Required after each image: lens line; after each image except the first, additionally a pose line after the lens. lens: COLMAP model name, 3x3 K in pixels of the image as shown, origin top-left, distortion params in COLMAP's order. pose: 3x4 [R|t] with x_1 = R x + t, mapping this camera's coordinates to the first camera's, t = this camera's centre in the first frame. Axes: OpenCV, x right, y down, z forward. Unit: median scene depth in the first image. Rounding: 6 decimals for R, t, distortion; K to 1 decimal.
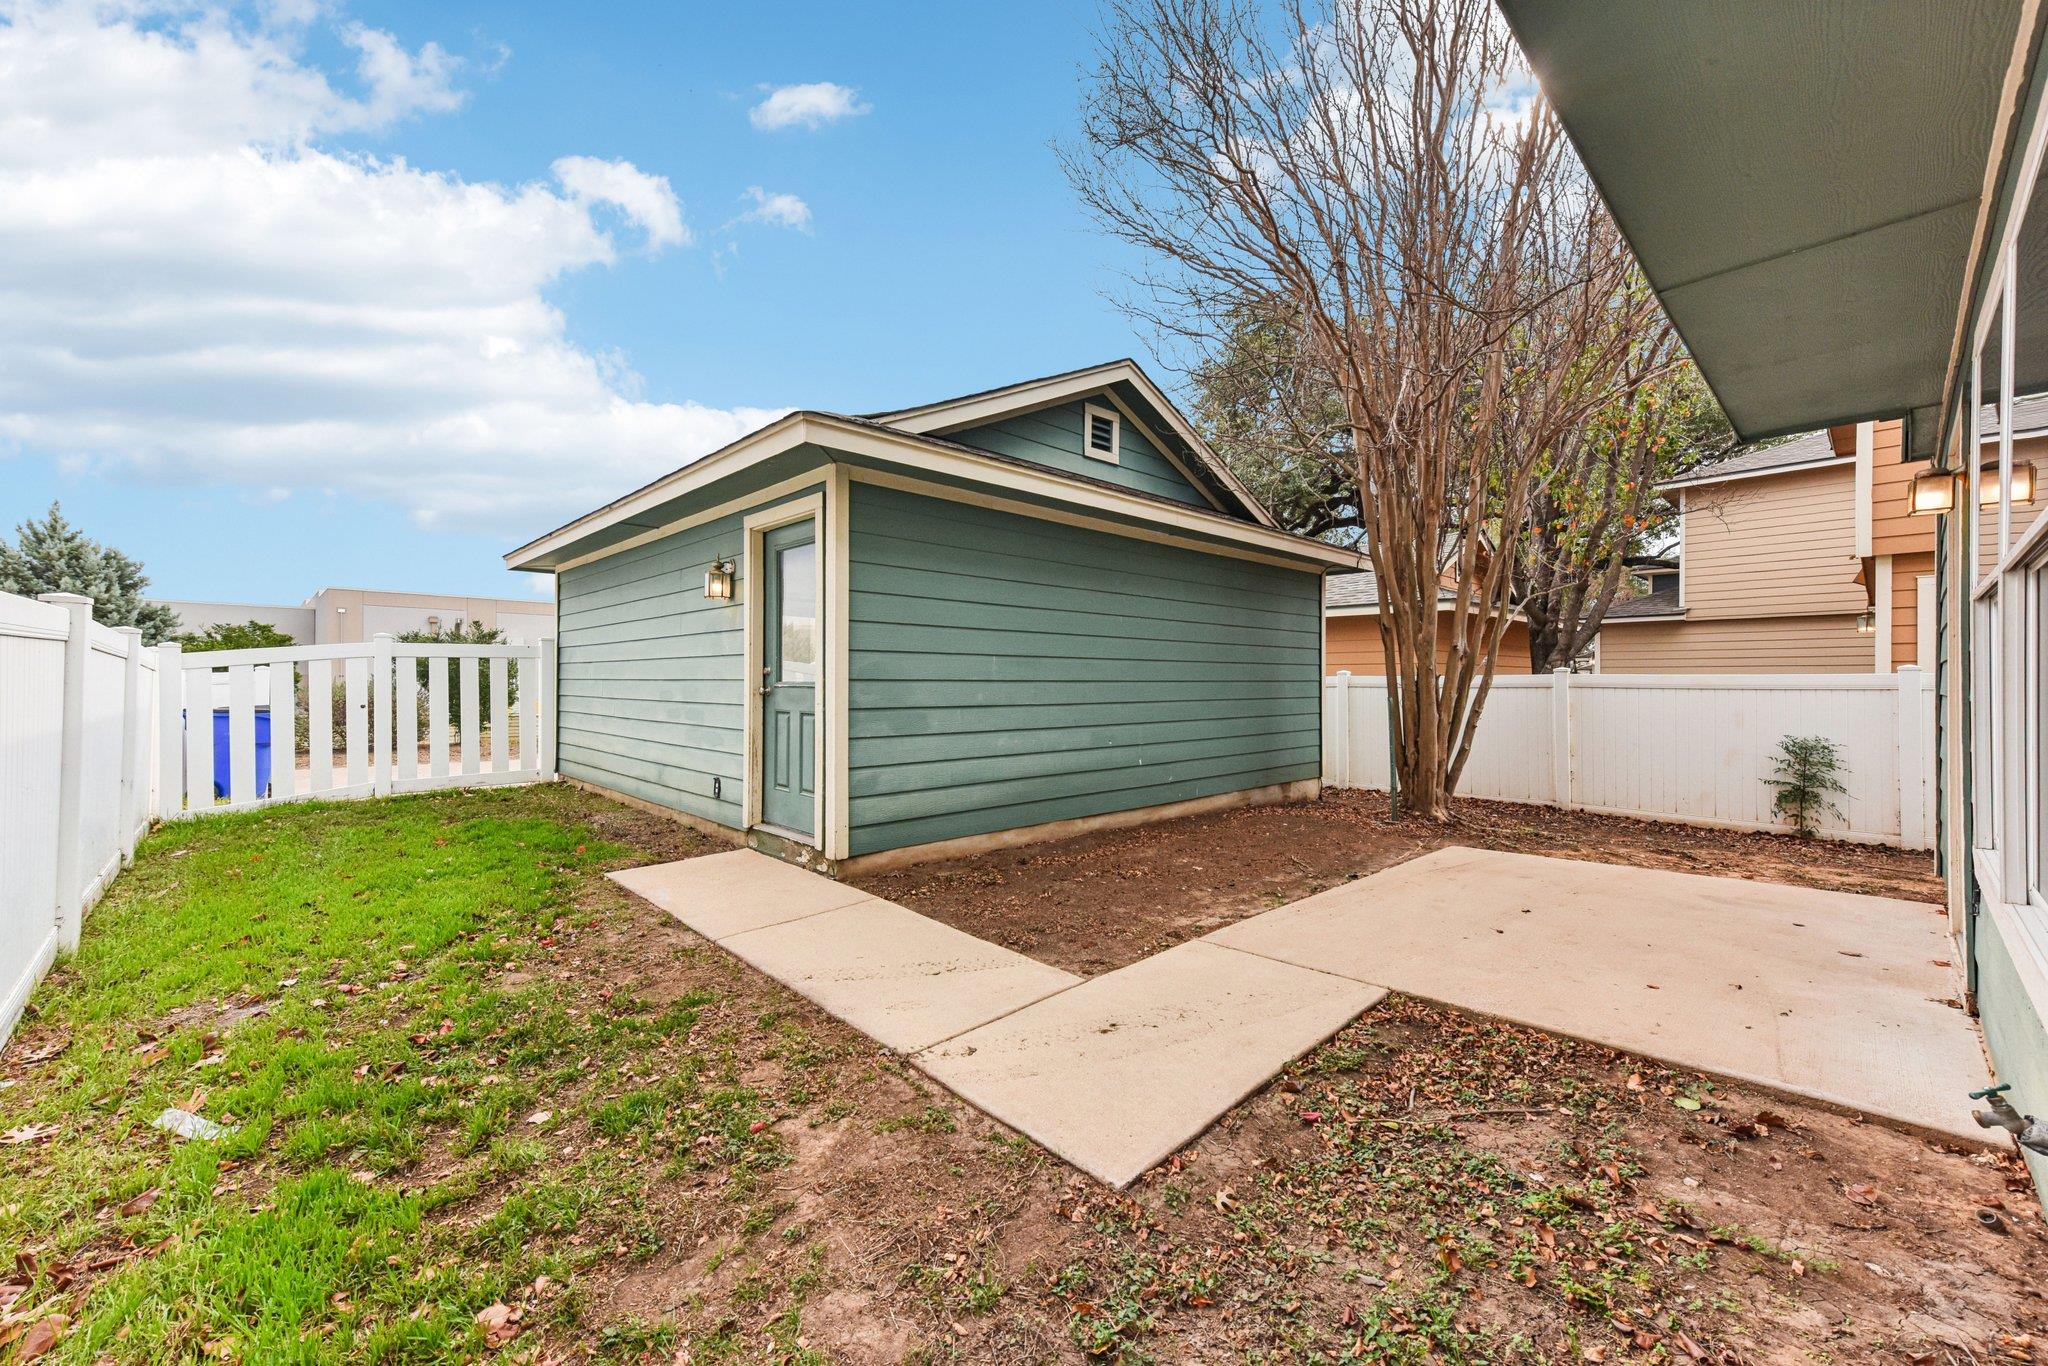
lens RADIAL K [[800.5, 0, 1032.5], [0, 800.5, 682.2], [0, 0, 1]] dist [0.034238, -0.000695]
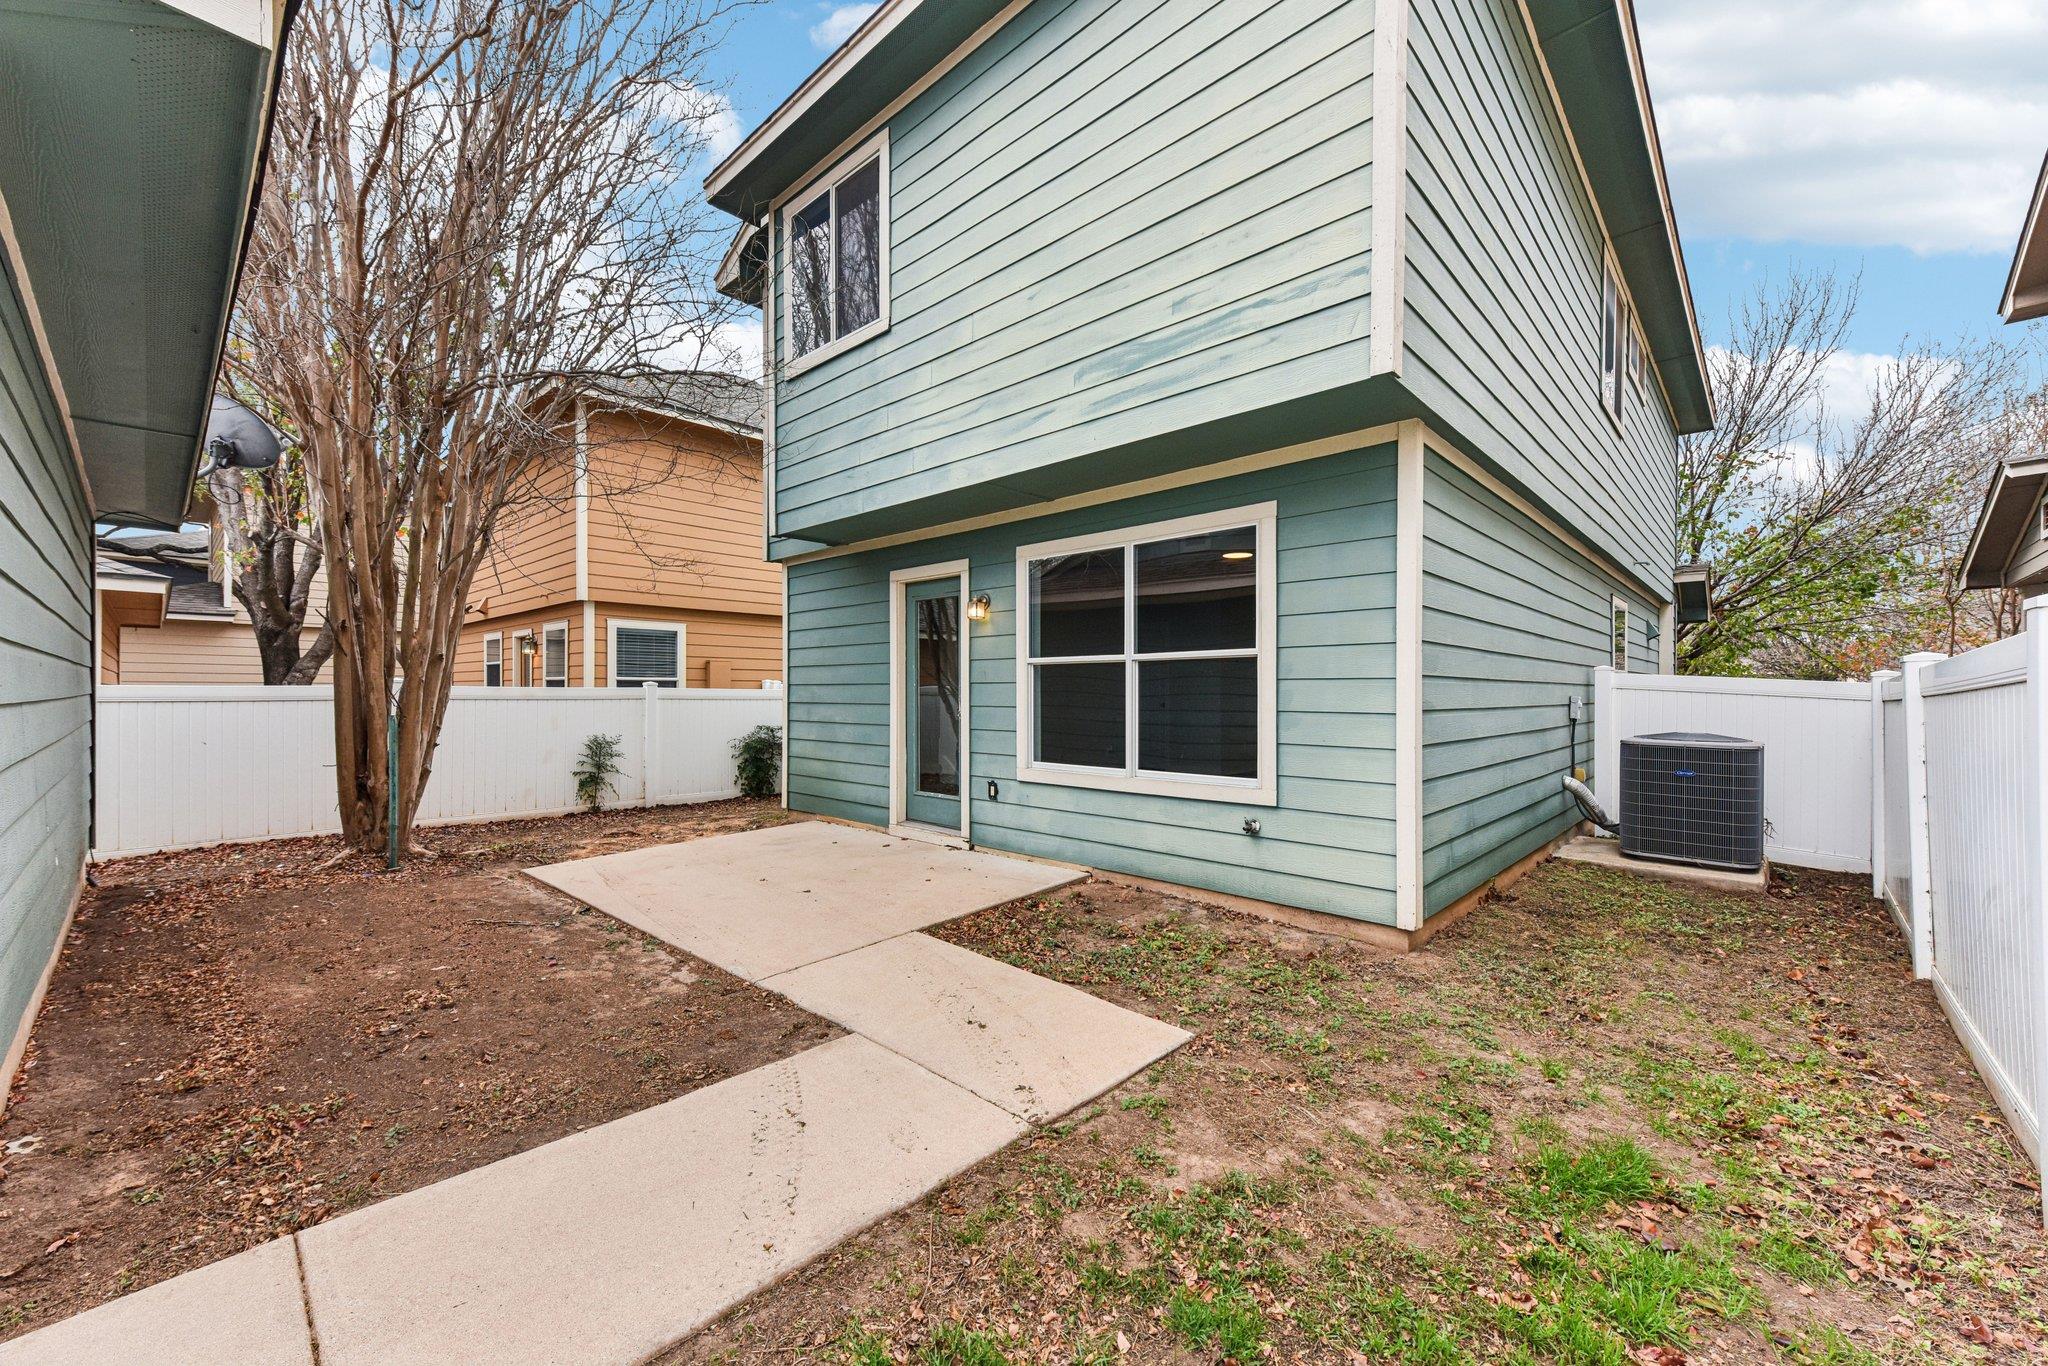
lens RADIAL K [[800.5, 0, 1033.4], [0, 800.5, 686.7], [0, 0, 1]] dist [0.034238, -0.000695]
pose [[-0.069050, 0.004094, 0.997605, -0.813238], [-0.002941, 0.999986, -0.004307, -0.014560], [-0.997609, -0.003231, -0.069037, 0.823643]]
